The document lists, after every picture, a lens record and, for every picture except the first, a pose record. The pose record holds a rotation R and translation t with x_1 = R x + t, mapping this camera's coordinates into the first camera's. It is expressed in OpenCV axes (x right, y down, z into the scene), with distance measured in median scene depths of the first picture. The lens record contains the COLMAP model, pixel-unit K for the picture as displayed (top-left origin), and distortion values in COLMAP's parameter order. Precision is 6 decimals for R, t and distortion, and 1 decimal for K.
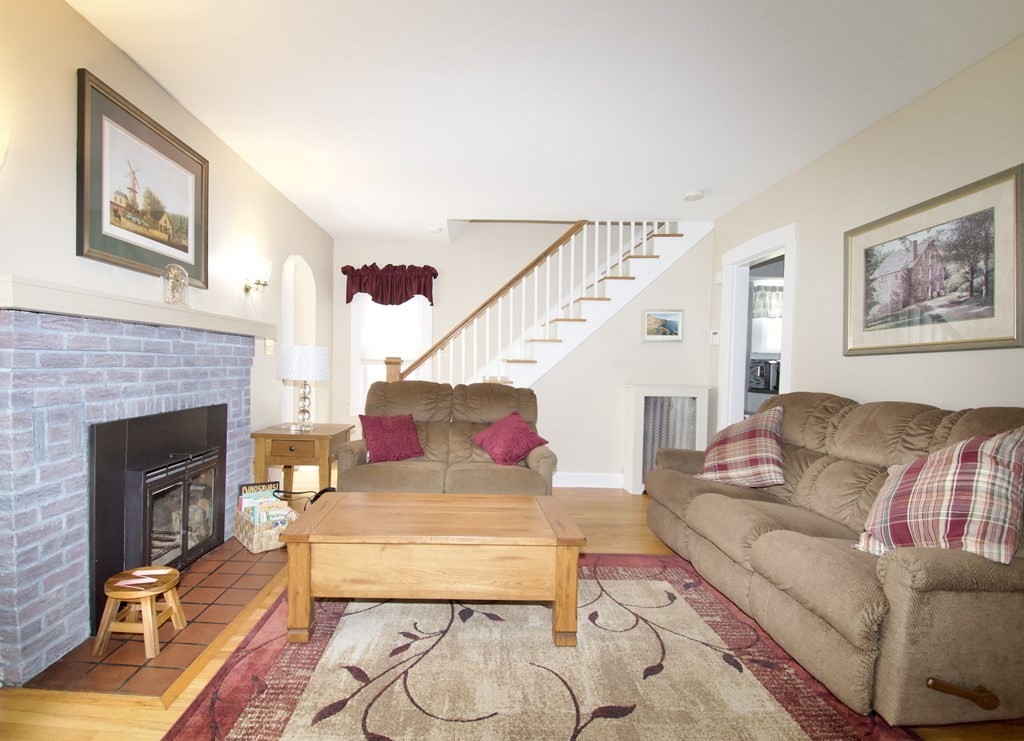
lens RADIAL K [[497.4, 0, 469.8], [0, 497.4, 387.1], [0, 0, 1]] dist [0.011862, -0.024712]
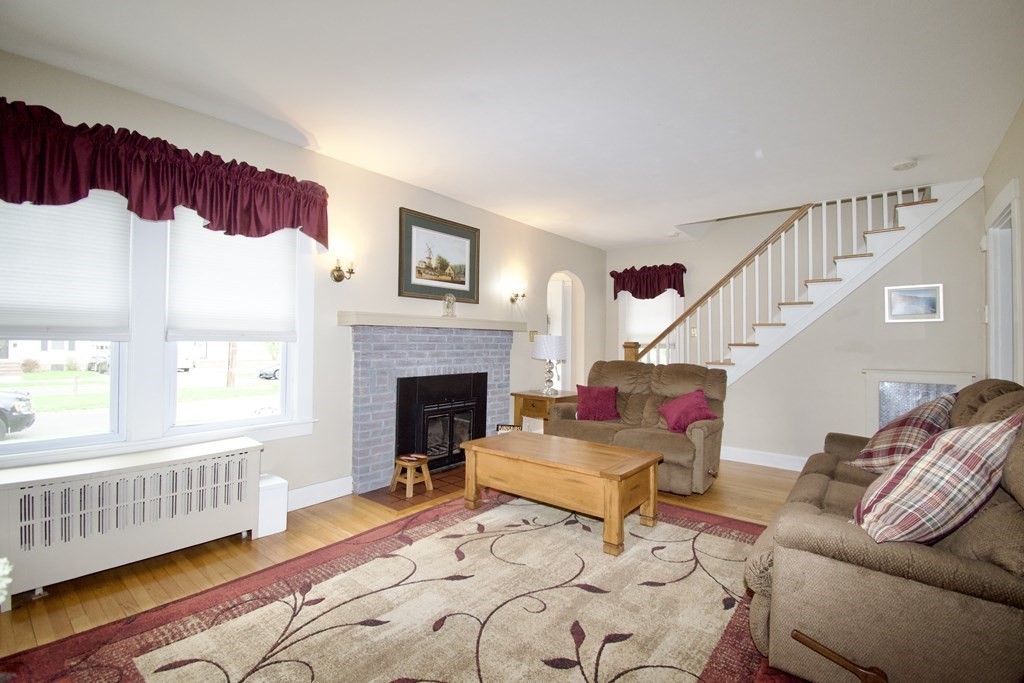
lens RADIAL K [[452.1, 0, 512.0], [0, 452.1, 341.5], [0, 0, 1]] dist [0.022441, -0.026436]
pose [[0.780884, -0.011998, -0.624561, 0.596876], [-0.024612, 0.998448, -0.049952, 0.005186], [0.624192, 0.054378, 0.779377, -0.133542]]
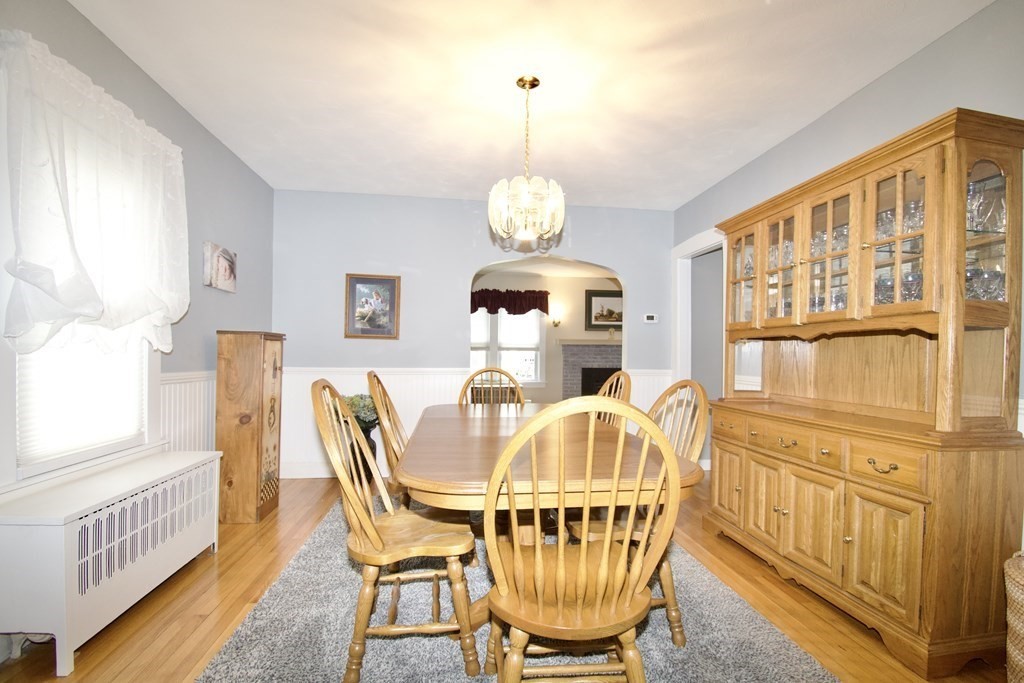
lens RADIAL K [[452.1, 0, 512.0], [0, 452.1, 341.5], [0, 0, 1]] dist [0.022441, -0.026436]
pose [[0.142903, -0.043674, -0.988773, 2.483013], [-0.053234, 0.997241, -0.051742, 0.063219], [0.988304, 0.060031, 0.140184, -0.174229]]
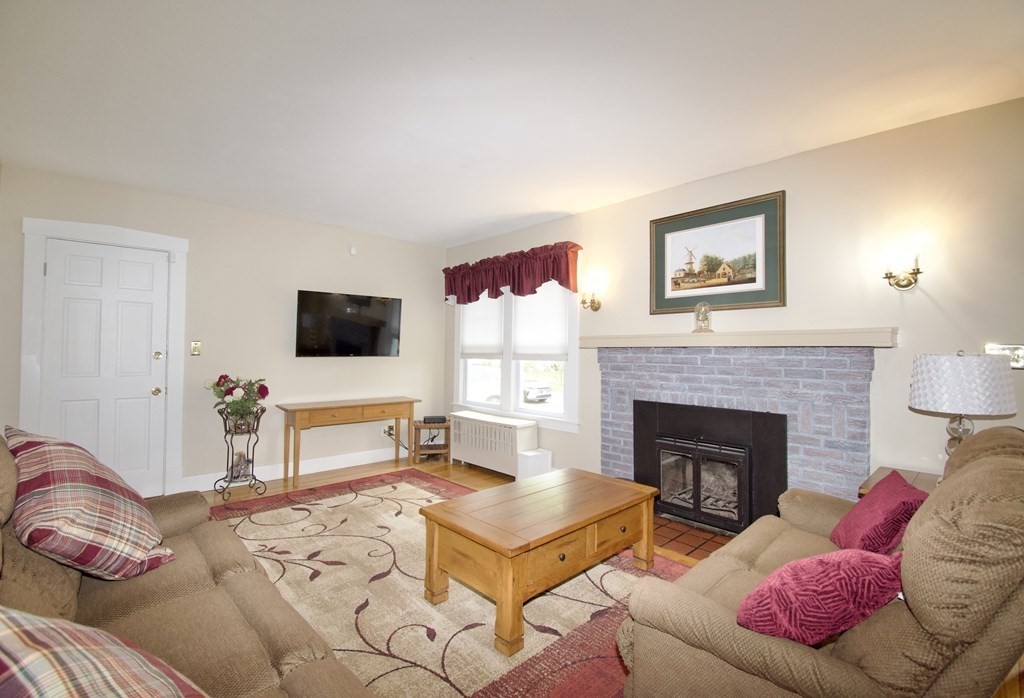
lens RADIAL K [[455.0, 0, 512.0], [0, 455.0, 349.0], [0, 0, 1]] dist [0.000277, -0.000008]
pose [[-0.715324, -0.029844, -0.698155, 0.673151], [-0.056390, 0.998295, 0.015103, -0.098954], [0.696514, 0.050172, -0.715787, 1.500017]]
